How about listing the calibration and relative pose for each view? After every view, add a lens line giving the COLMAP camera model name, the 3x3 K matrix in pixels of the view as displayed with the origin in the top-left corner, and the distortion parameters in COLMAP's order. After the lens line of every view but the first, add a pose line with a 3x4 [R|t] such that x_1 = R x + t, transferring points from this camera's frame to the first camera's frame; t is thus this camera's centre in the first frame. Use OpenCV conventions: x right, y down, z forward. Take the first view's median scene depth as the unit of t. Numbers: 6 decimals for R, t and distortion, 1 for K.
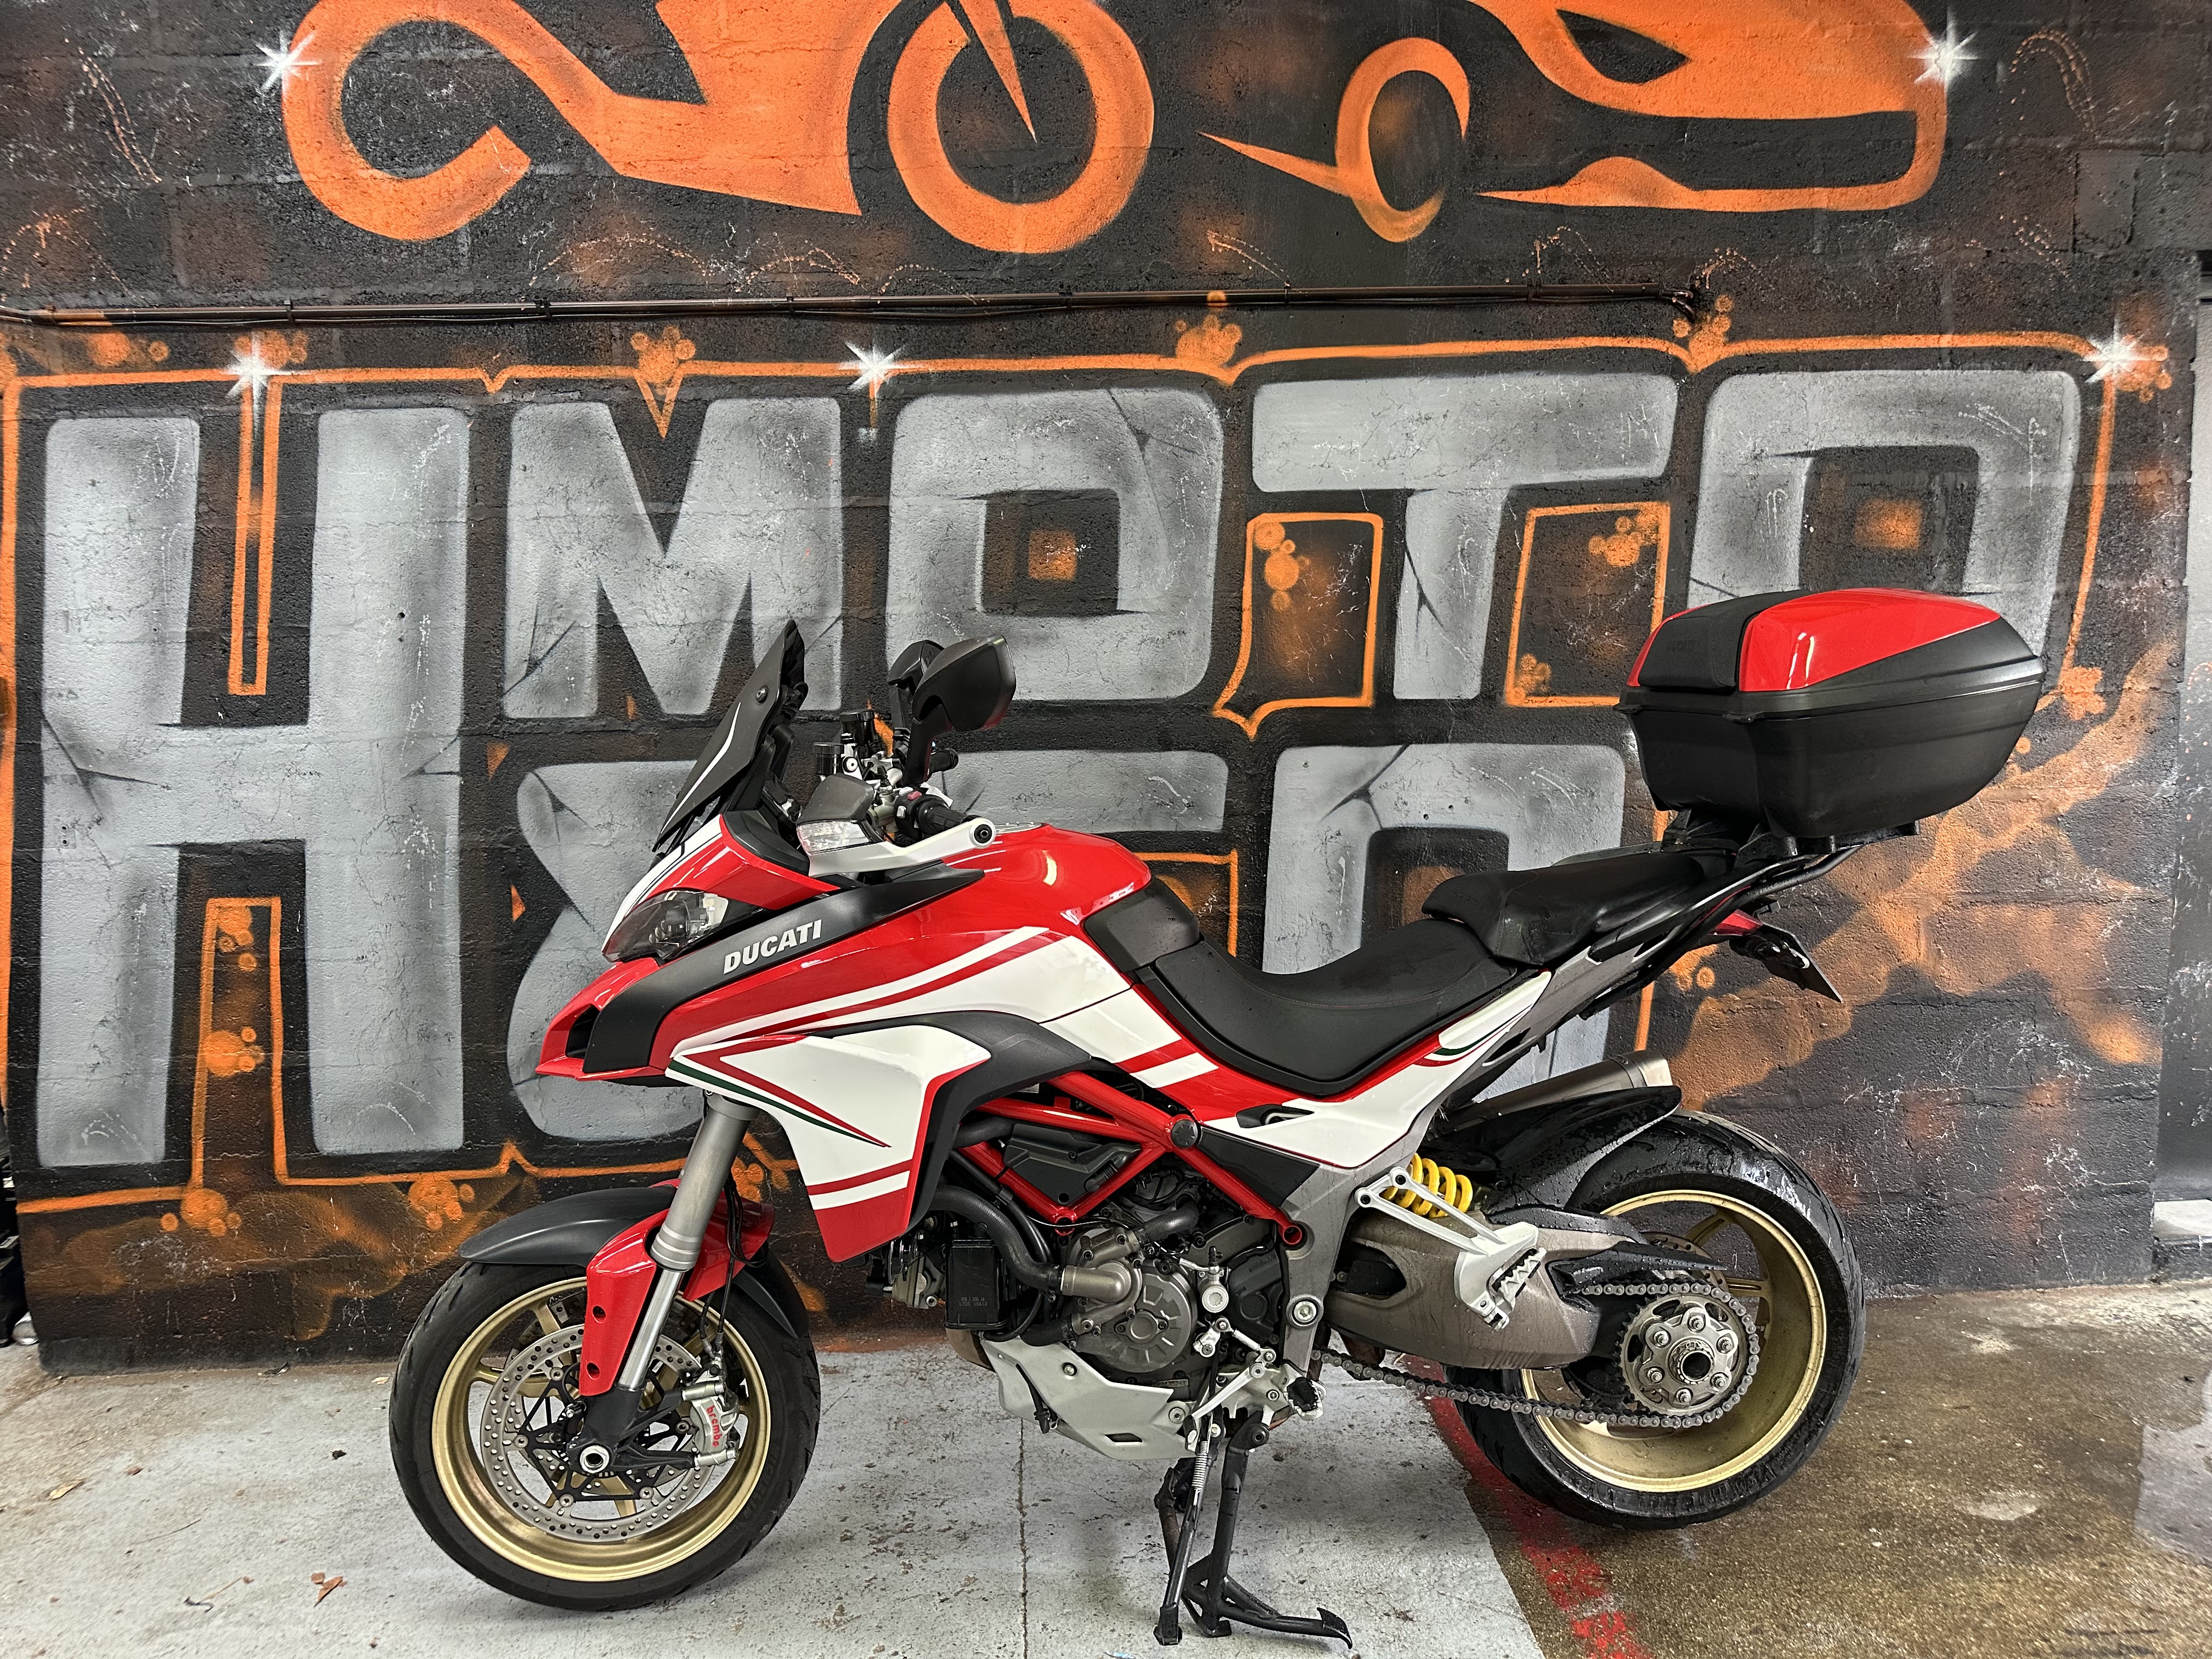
lens RADIAL K [[1557.7, 0, 1099.2], [0, 1557.7, 842.3], [0, 0, 1]] dist [0.042400, -0.055517]
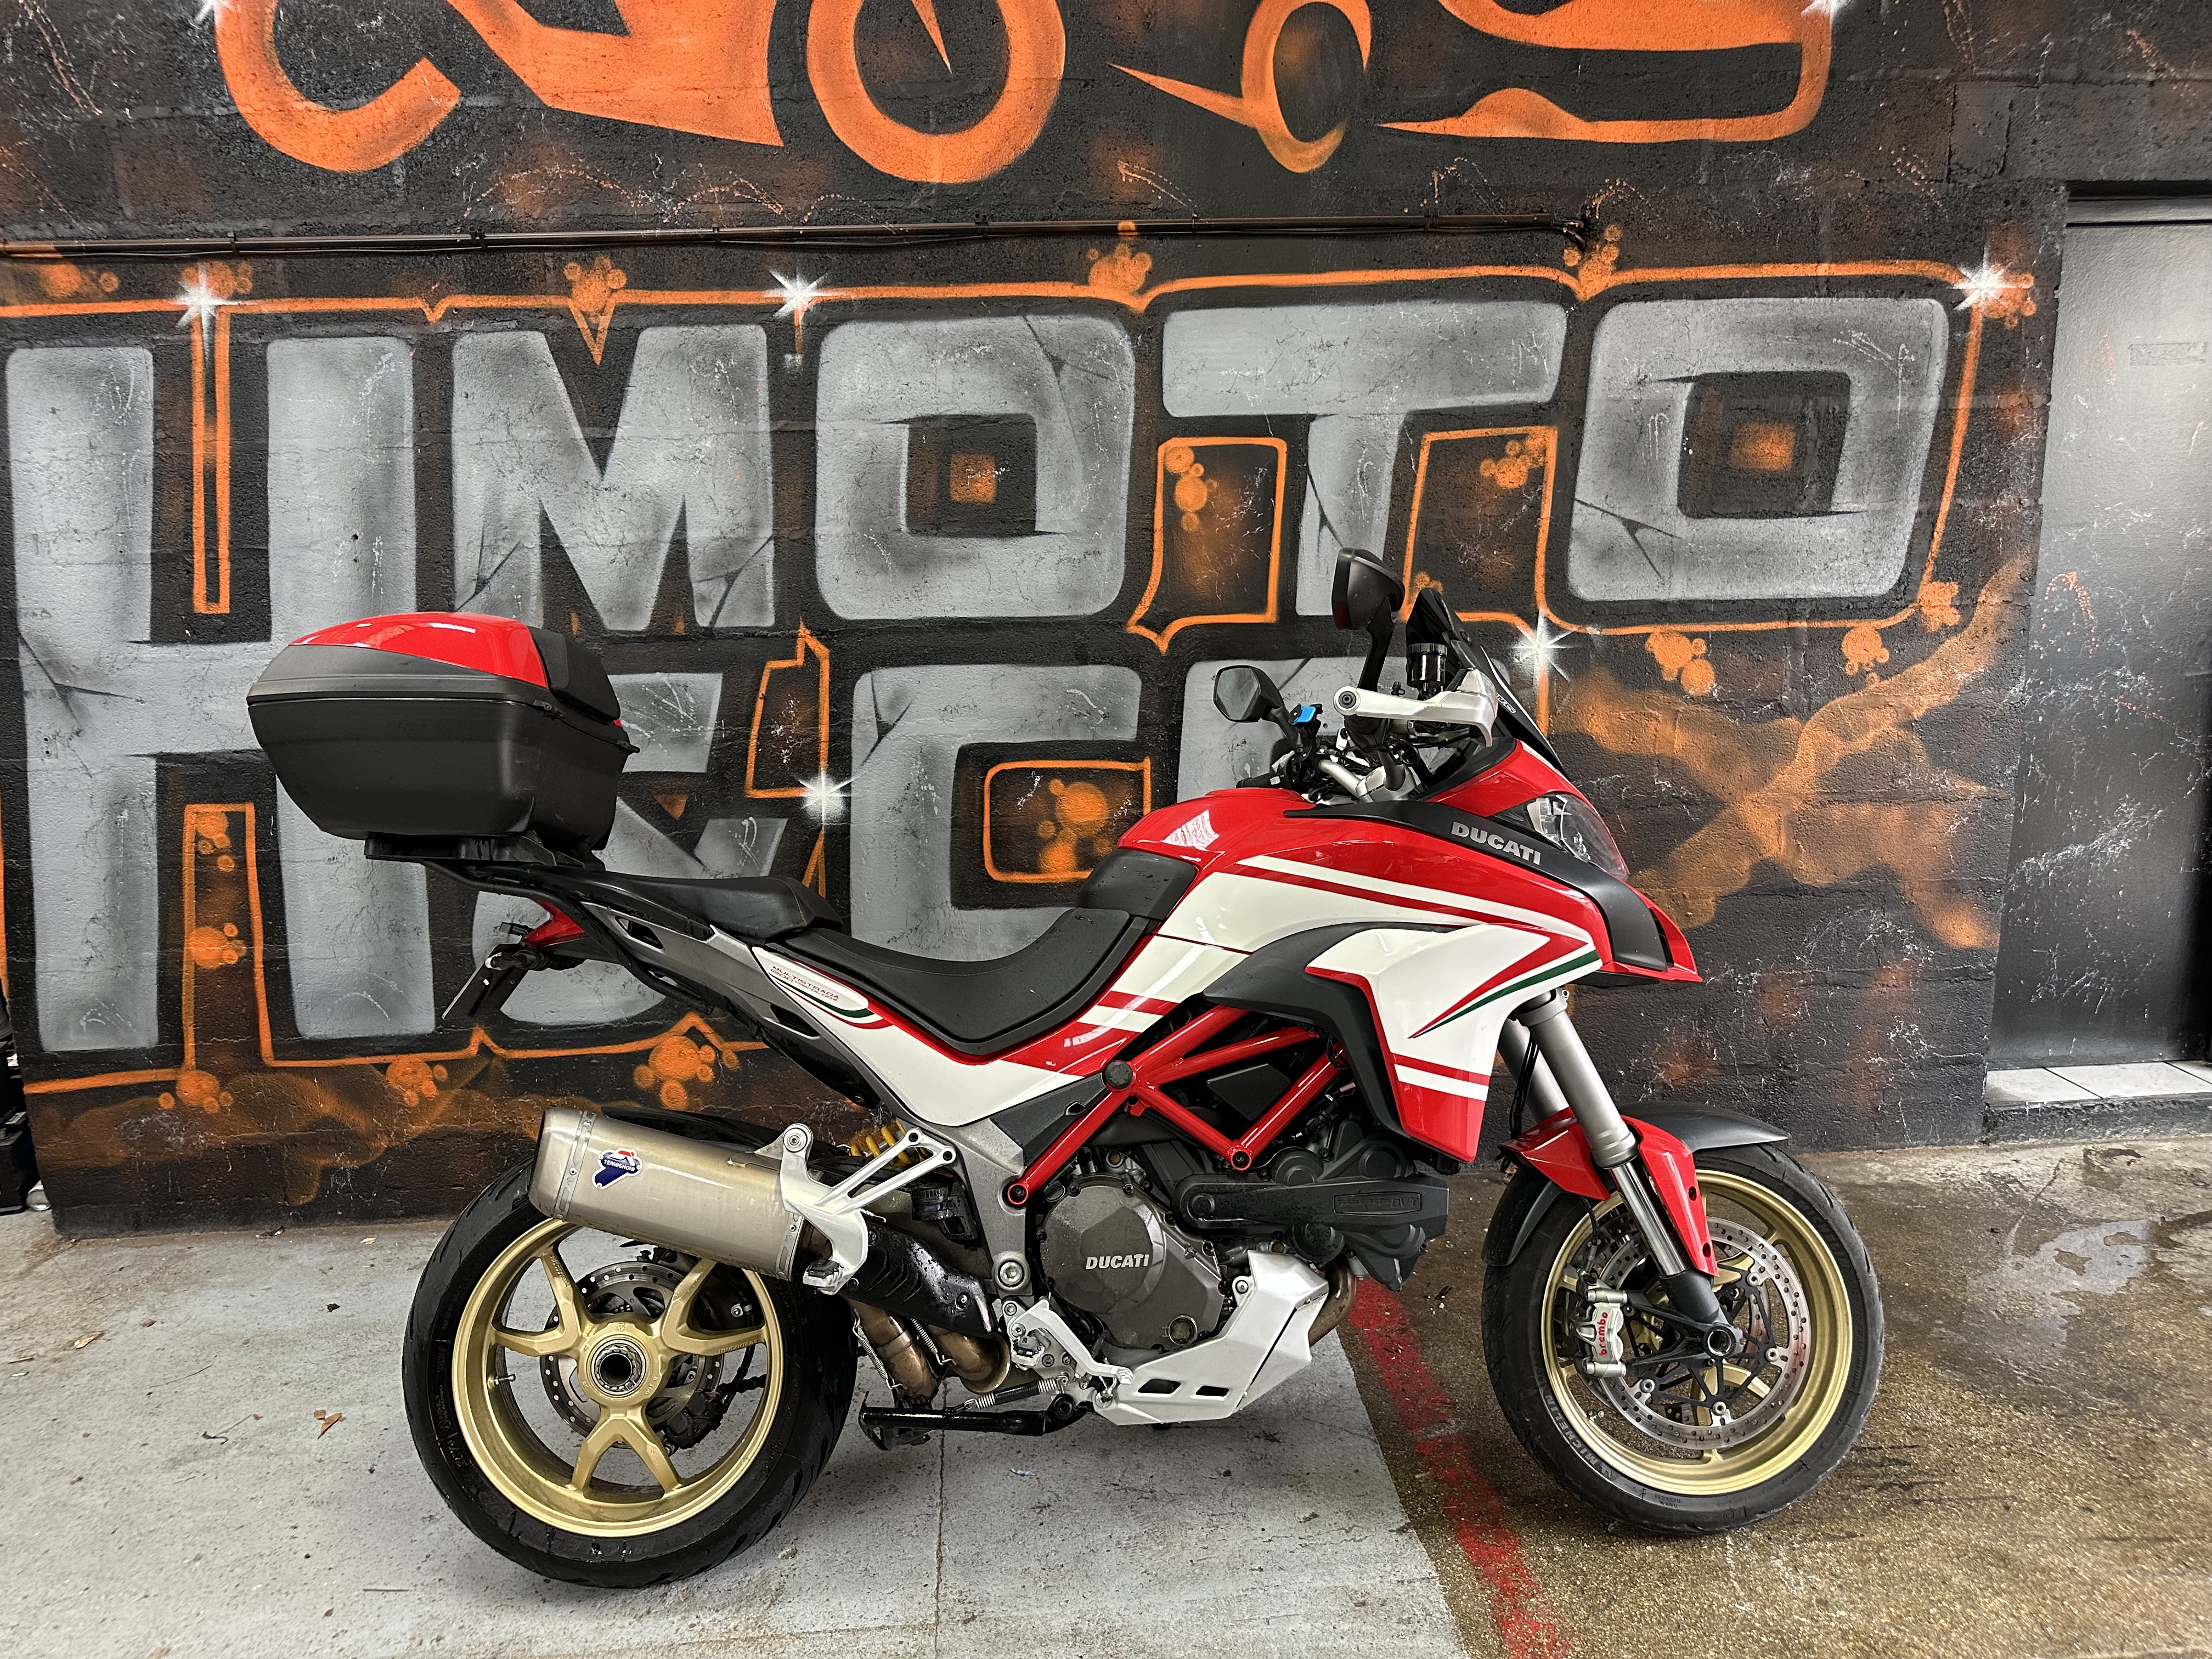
lens RADIAL K [[1557.7, 0, 1093.9], [0, 1557.7, 847.5], [0, 0, 1]] dist [0.042400, -0.055517]
pose [[0.999918, -0.003183, 0.012430, 0.038398], [0.001994, 0.995526, 0.094472, -0.035338], [-0.012675, -0.094440, 0.995450, -0.076612]]
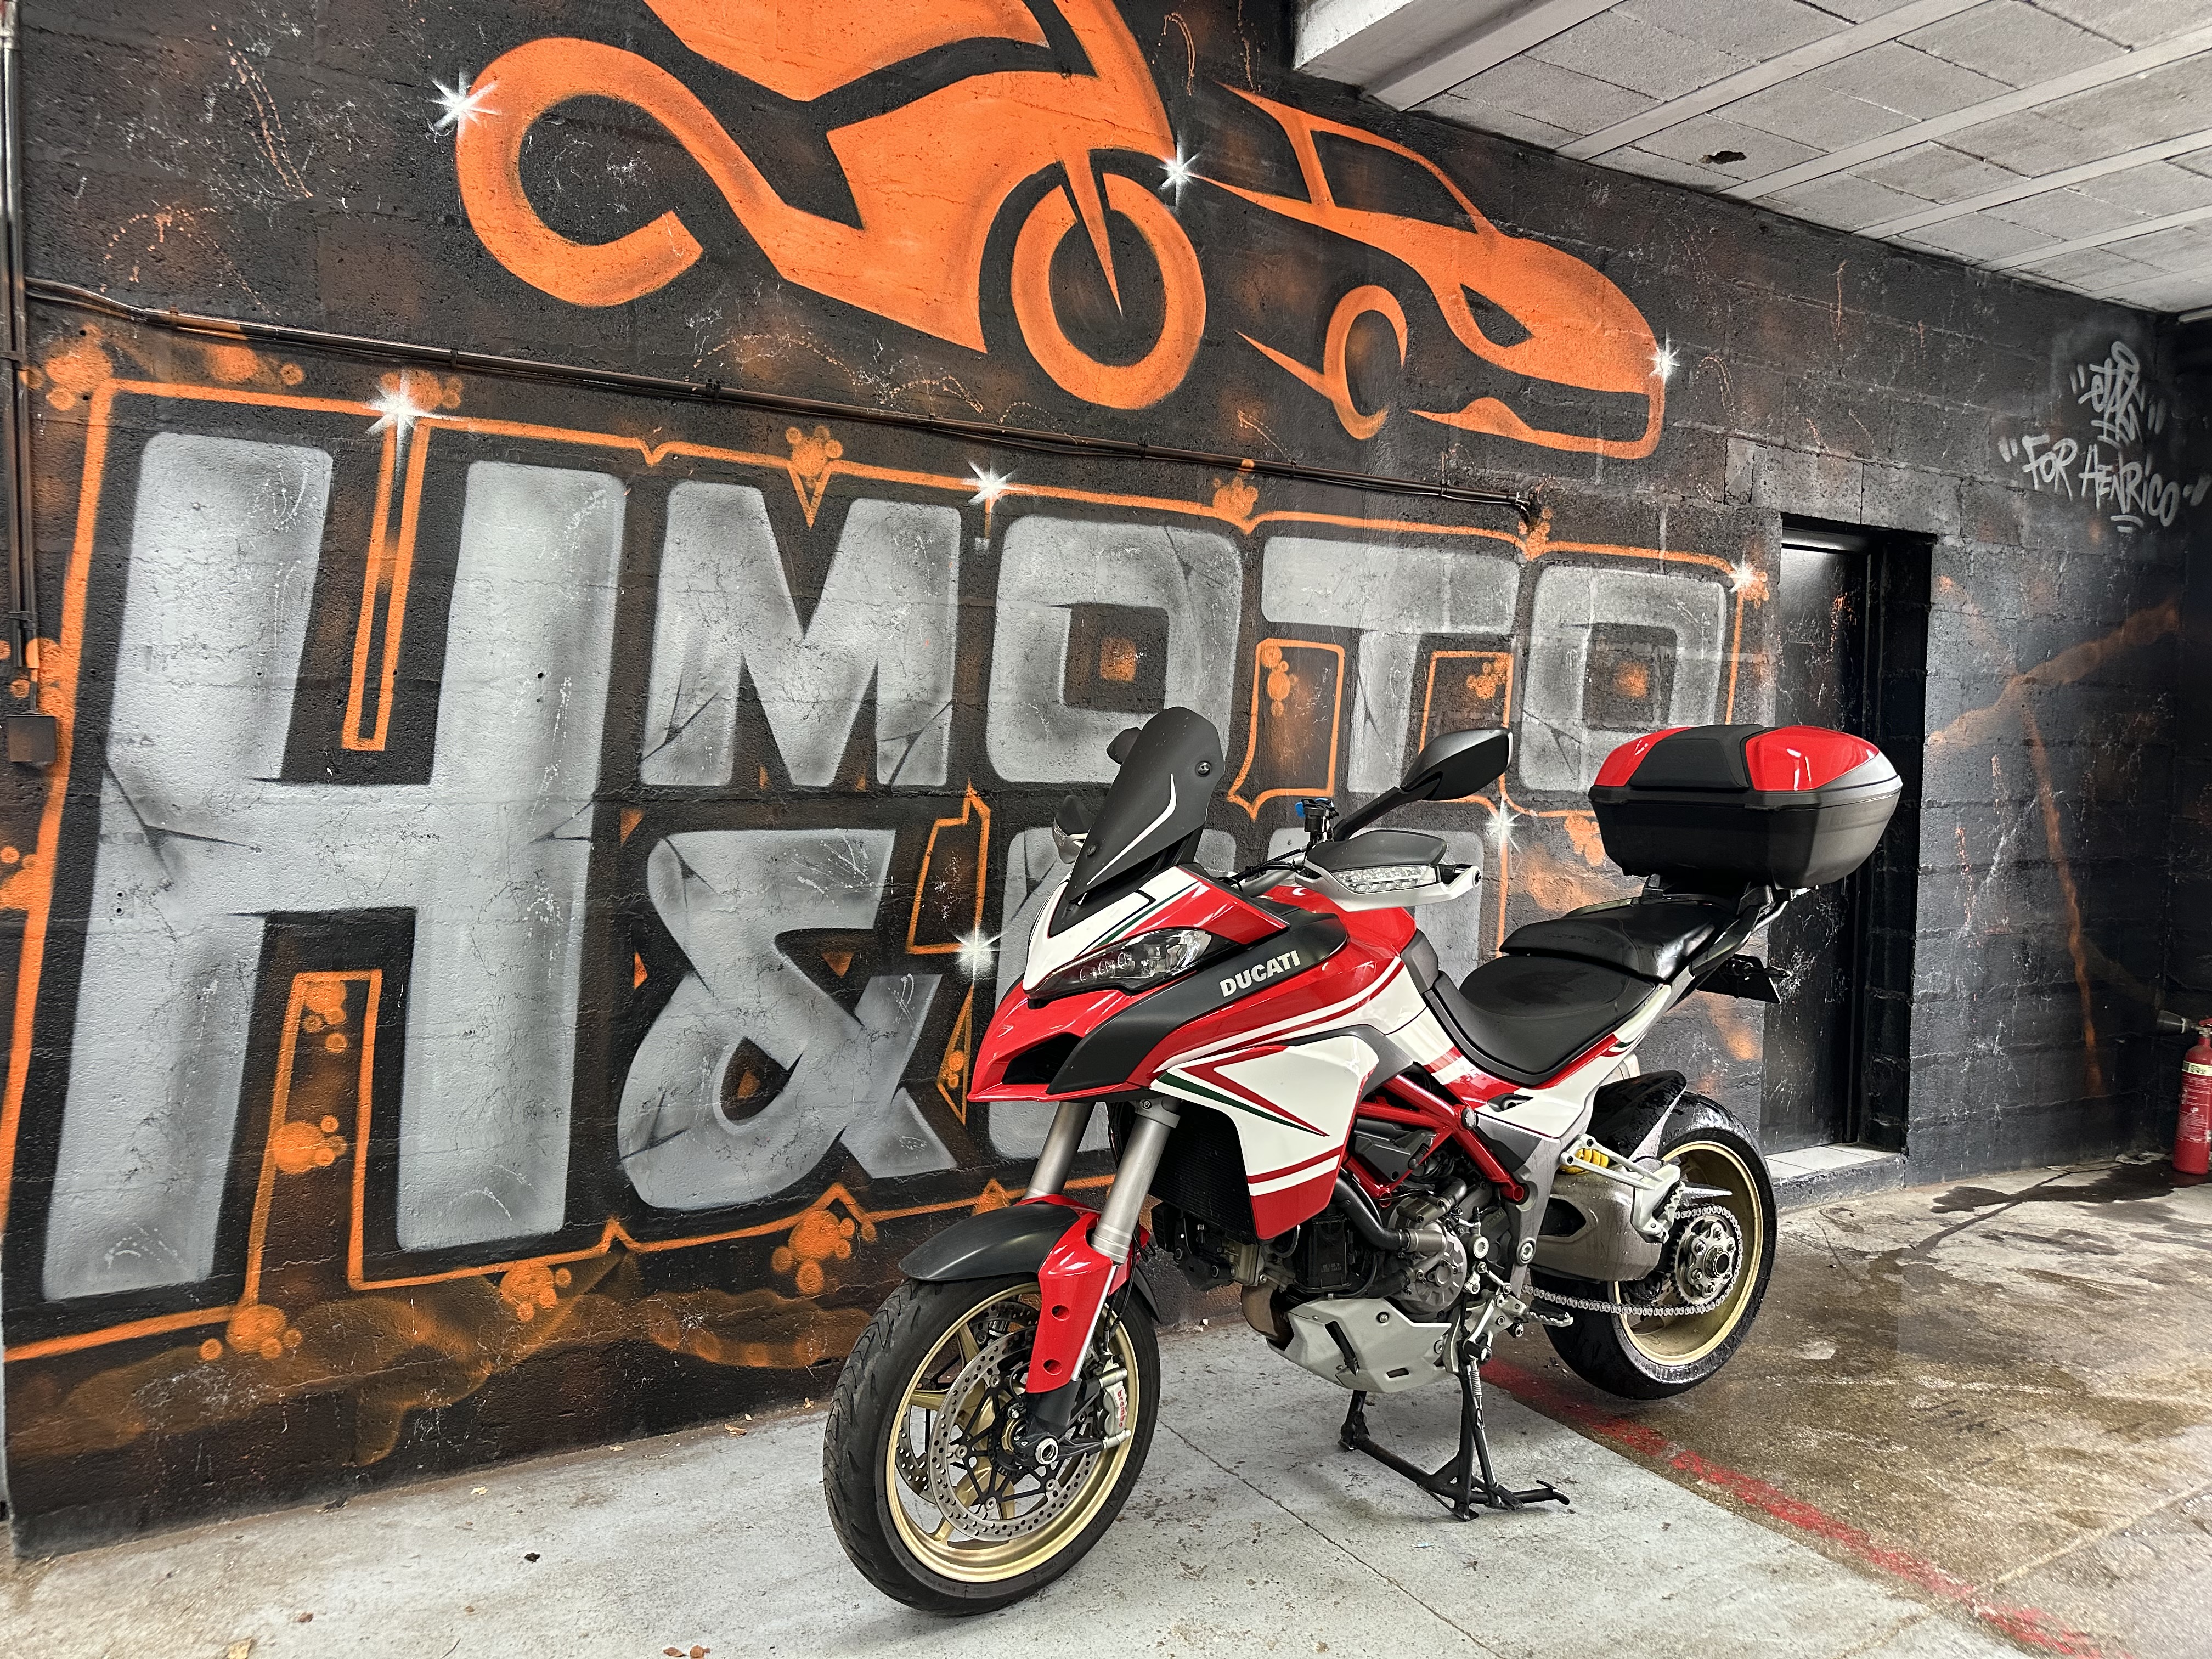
lens RADIAL K [[1557.7, 0, 1111.7], [0, 1557.7, 845.6], [0, 0, 1]] dist [0.042400, -0.055517]
pose [[0.885804, 0.014677, 0.463827, -0.578368], [0.015870, 0.997957, -0.061888, 0.026262], [-0.463788, 0.062181, 0.883762, -0.017038]]
